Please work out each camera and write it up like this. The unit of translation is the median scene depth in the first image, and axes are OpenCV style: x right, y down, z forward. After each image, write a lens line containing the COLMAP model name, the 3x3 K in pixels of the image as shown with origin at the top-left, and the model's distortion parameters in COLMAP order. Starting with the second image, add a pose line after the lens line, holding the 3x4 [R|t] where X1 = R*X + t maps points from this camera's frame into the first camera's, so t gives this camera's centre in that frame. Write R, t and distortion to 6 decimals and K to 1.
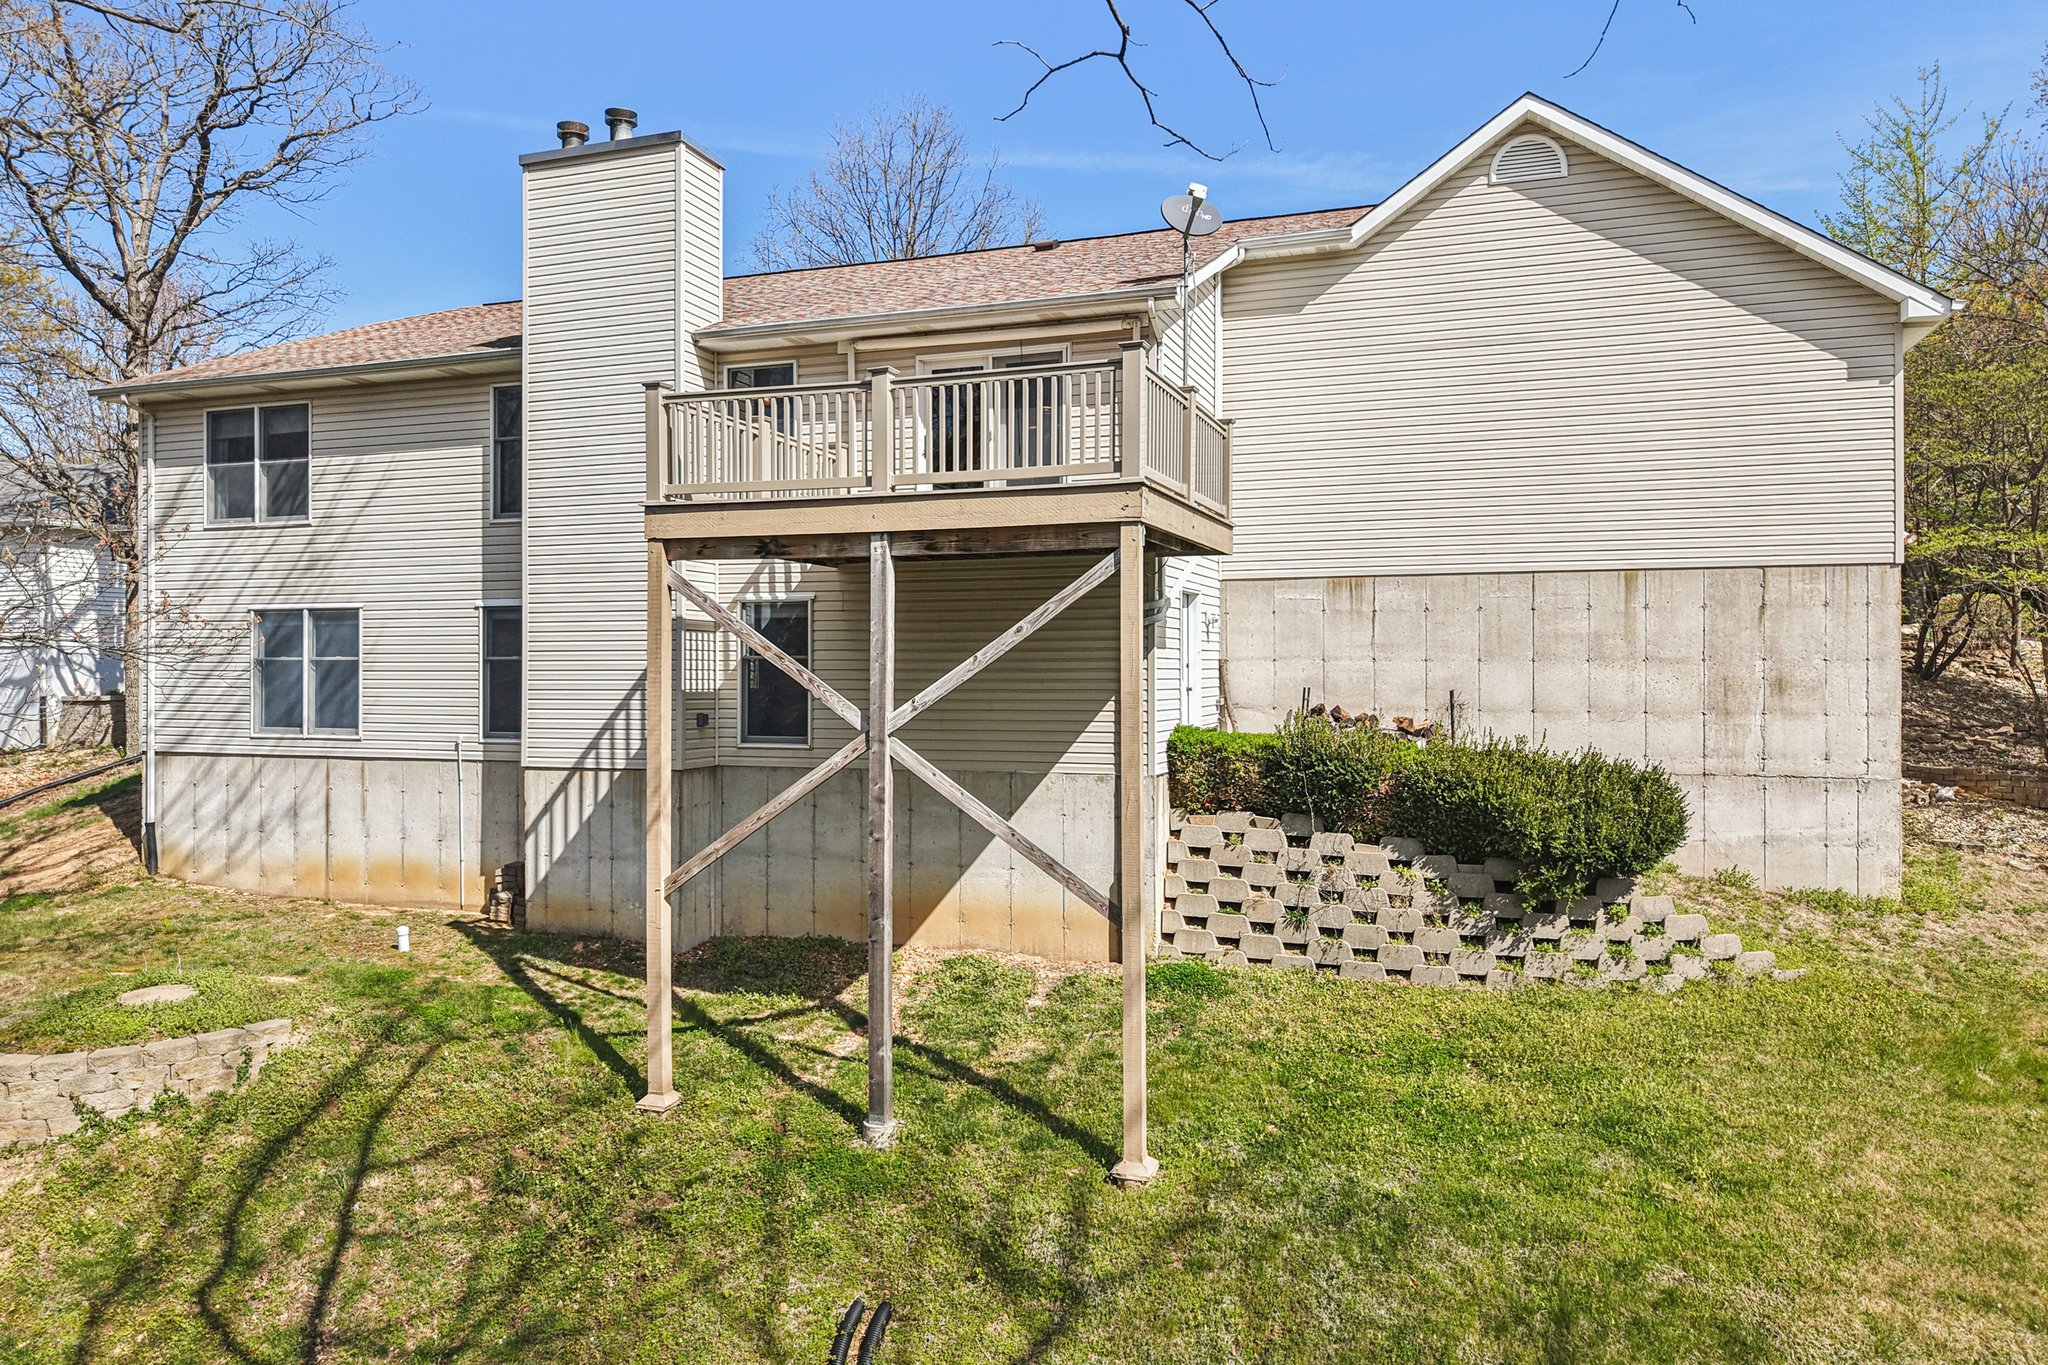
lens RADIAL K [[1392.4, 0, 1019.4], [0, 1392.4, 676.2], [0, 0, 1]] dist [0.001133, -0.001909]
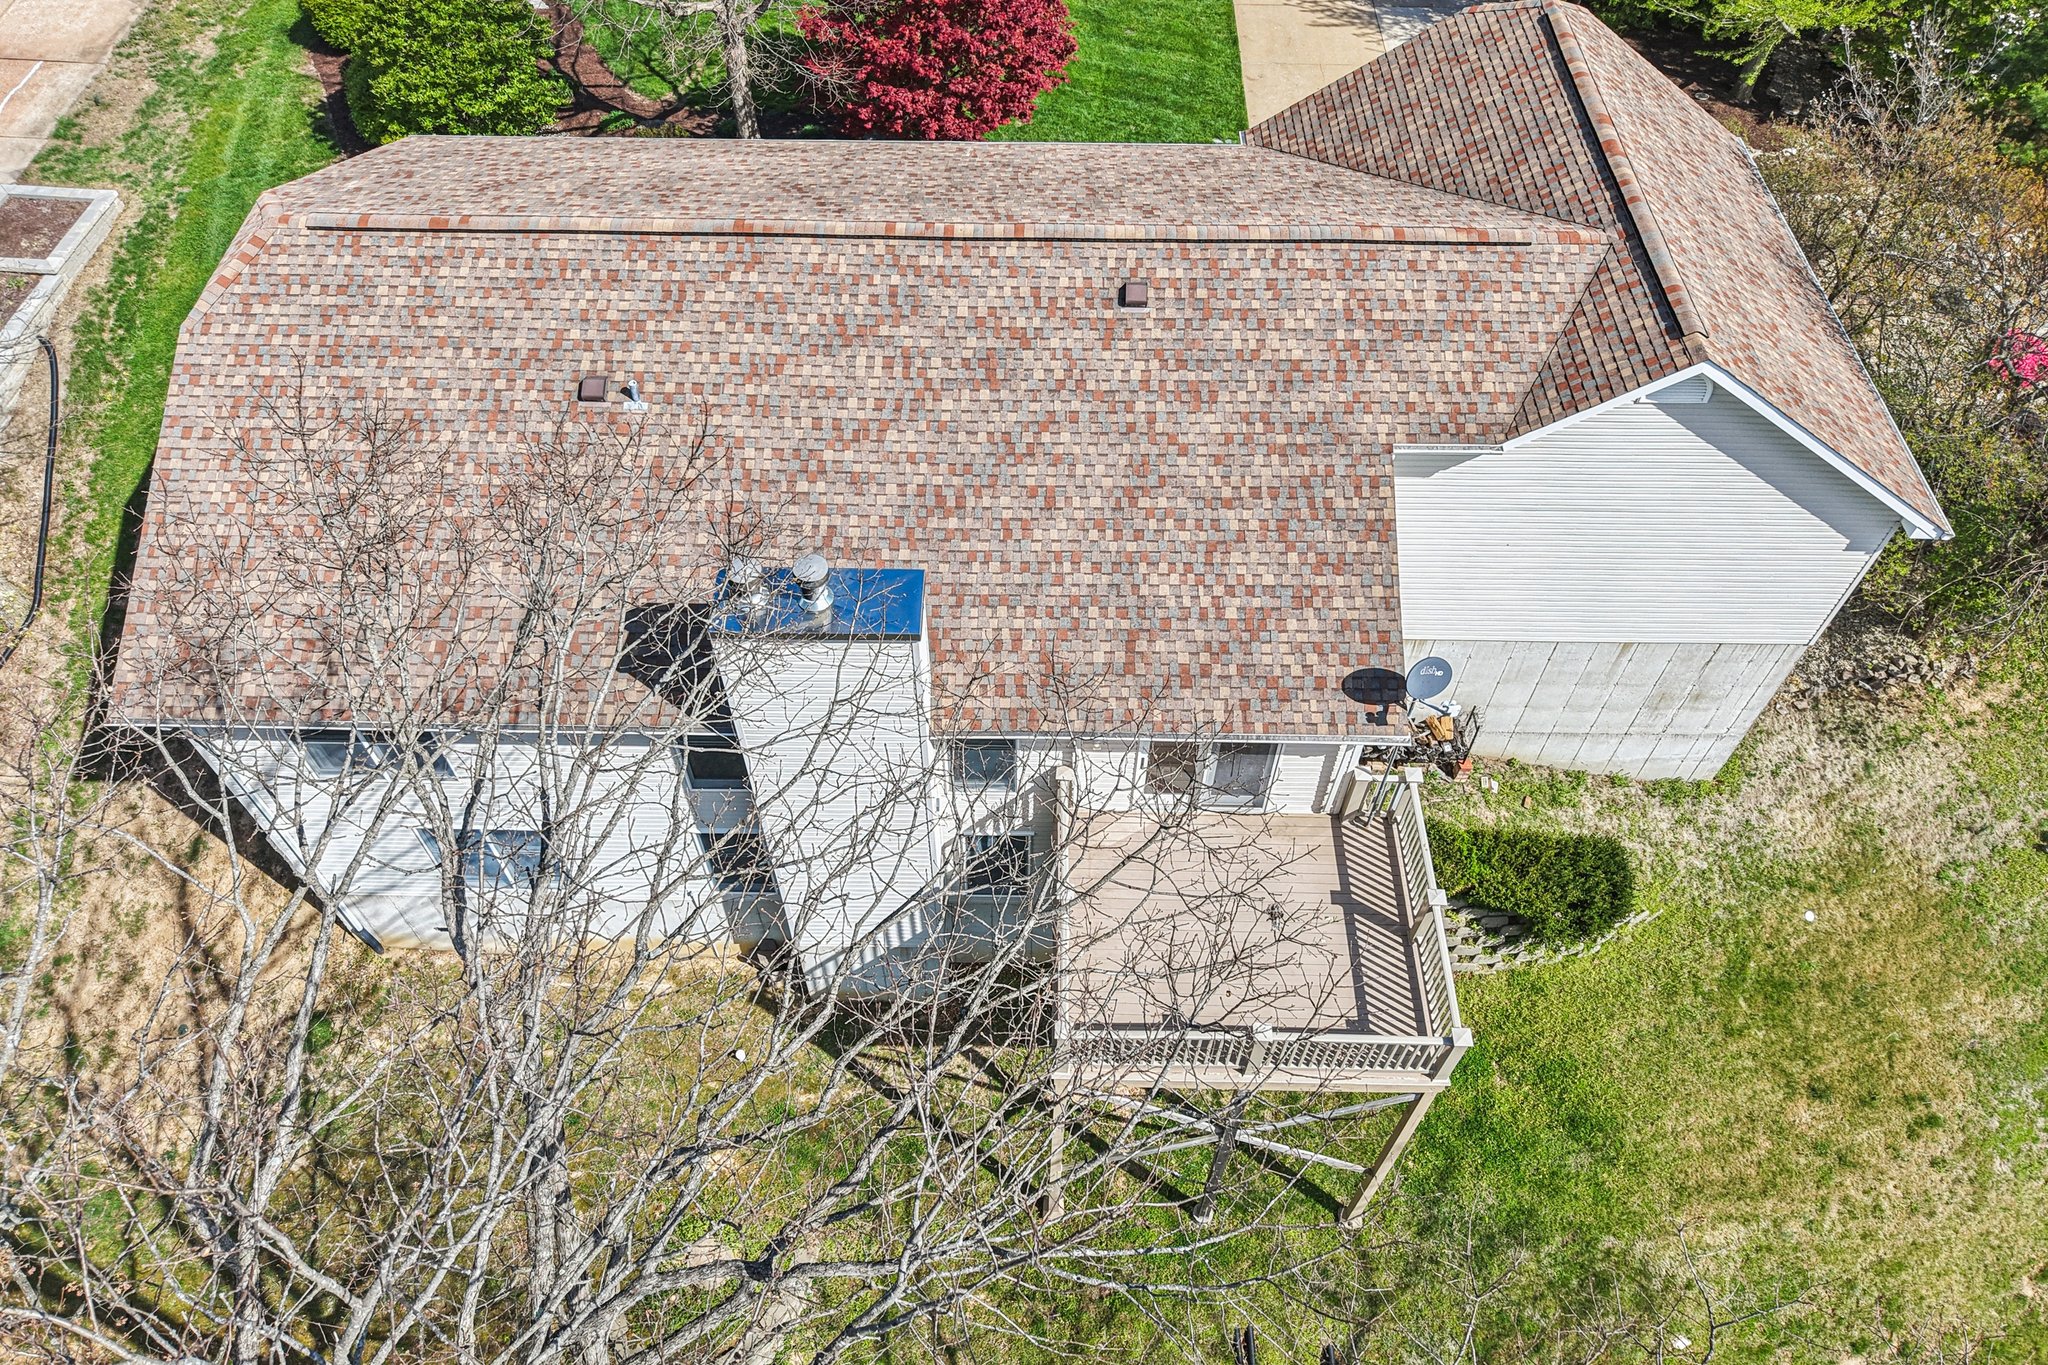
lens RADIAL K [[1386.0, 0, 1024.0], [0, 1386.0, 682.5], [0, 0, 1]] dist [0.014191, -0.002622]
pose [[0.946366, -0.255571, 0.197673, -0.338705], [-0.003933, 0.602650, 0.797996, -1.021579], [-0.323072, -0.755974, 0.569322, 0.394842]]
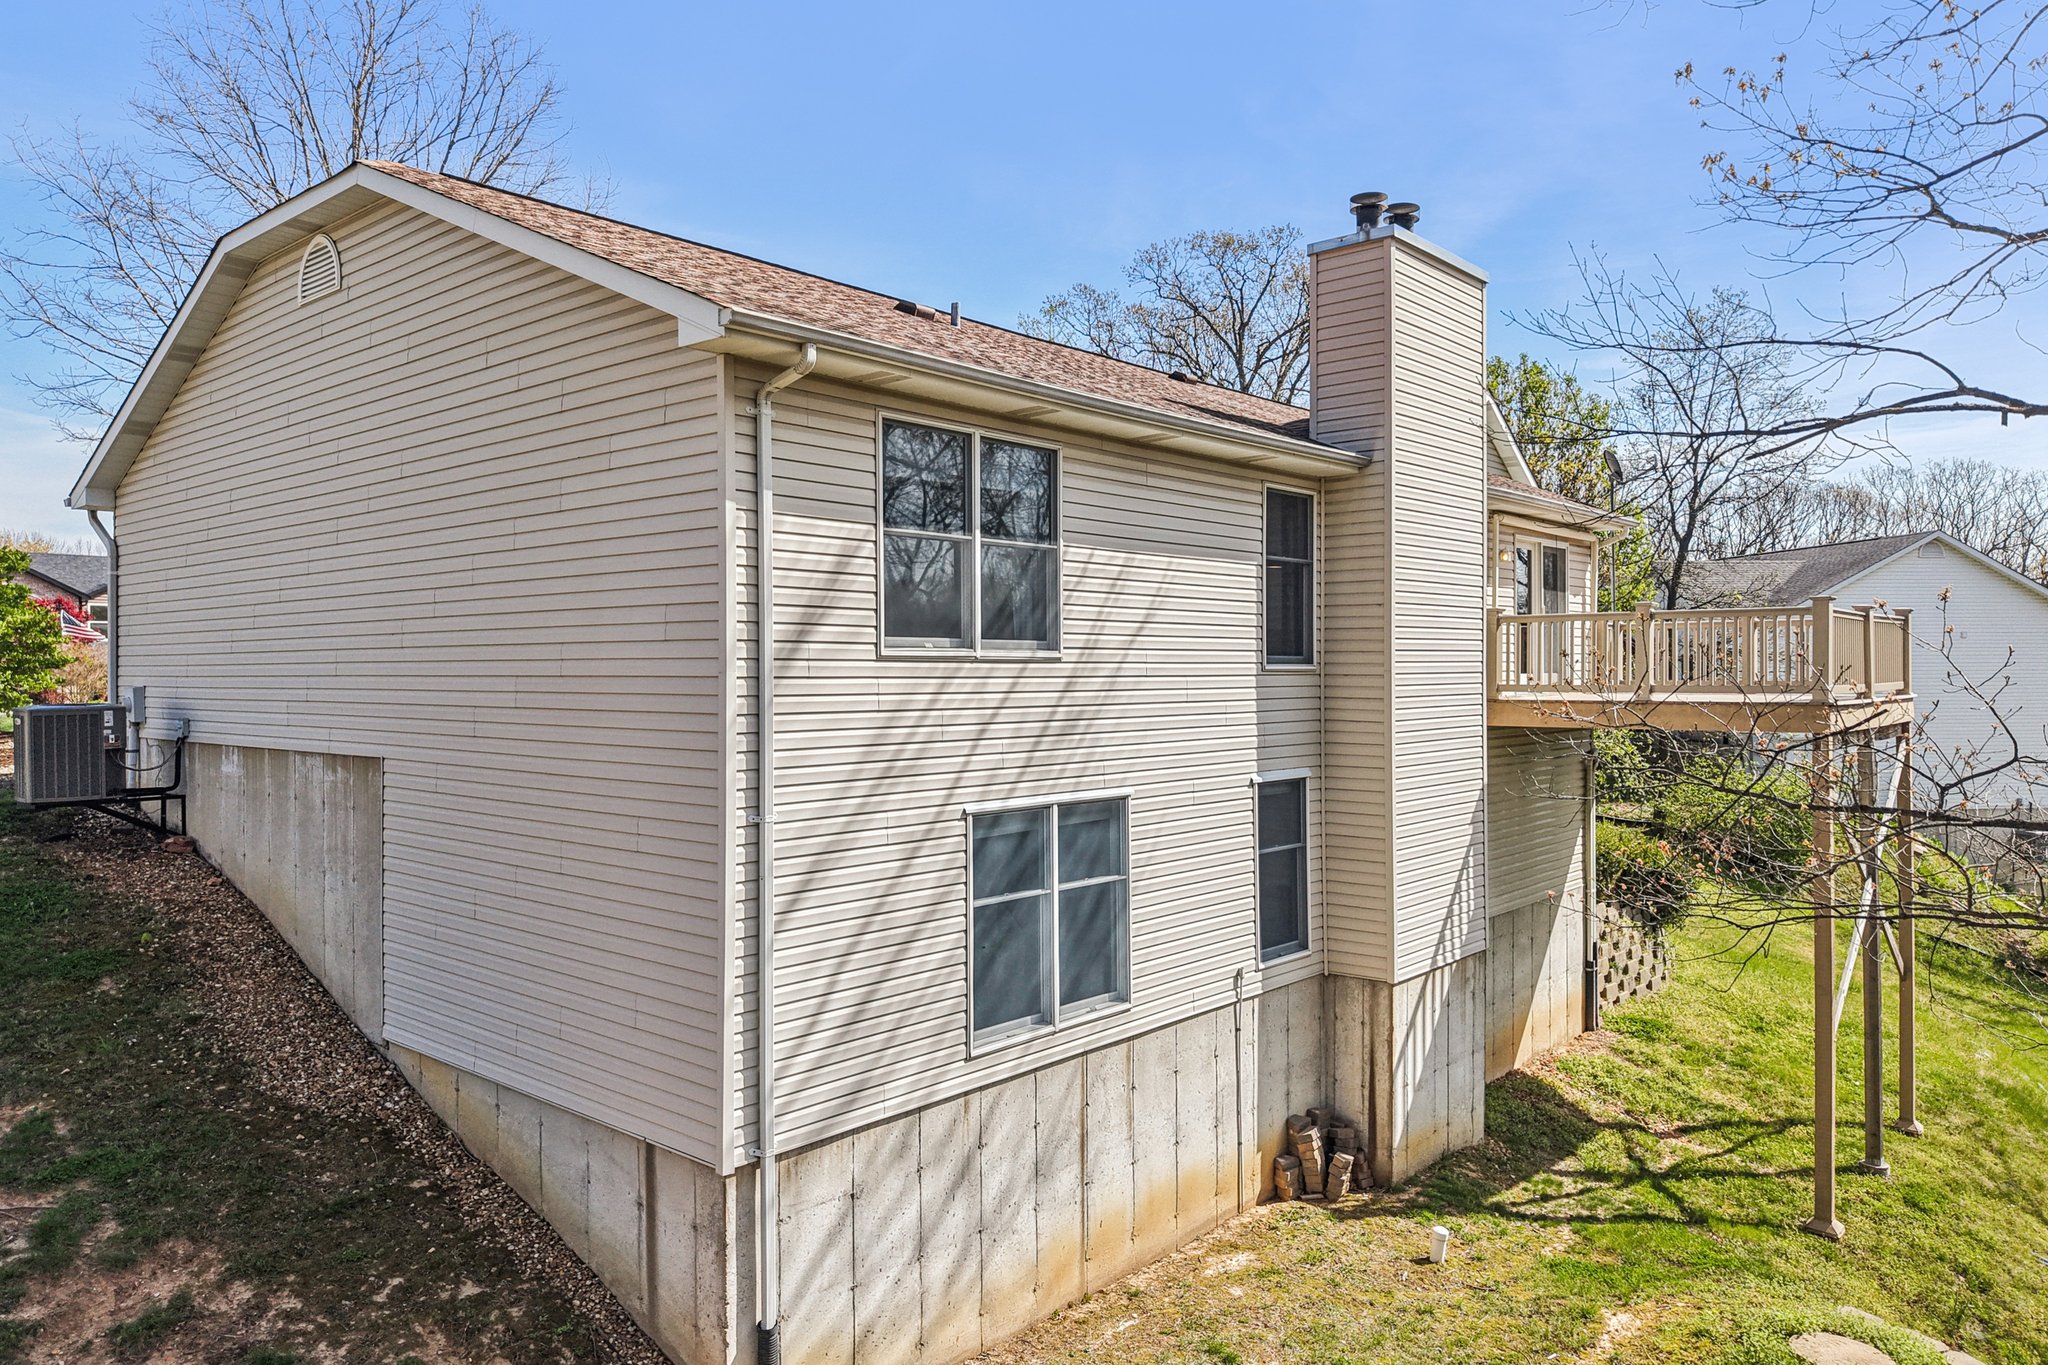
lens RADIAL K [[1386.0, 0, 1024.0], [0, 1386.0, 682.5], [0, 0, 1]] dist [0.014191, -0.002622]
pose [[0.385396, 0.003830, 0.922744, -1.131532], [0.032541, 0.999313, -0.017739, -0.096115], [-0.922178, 0.036863, 0.385006, 0.854191]]
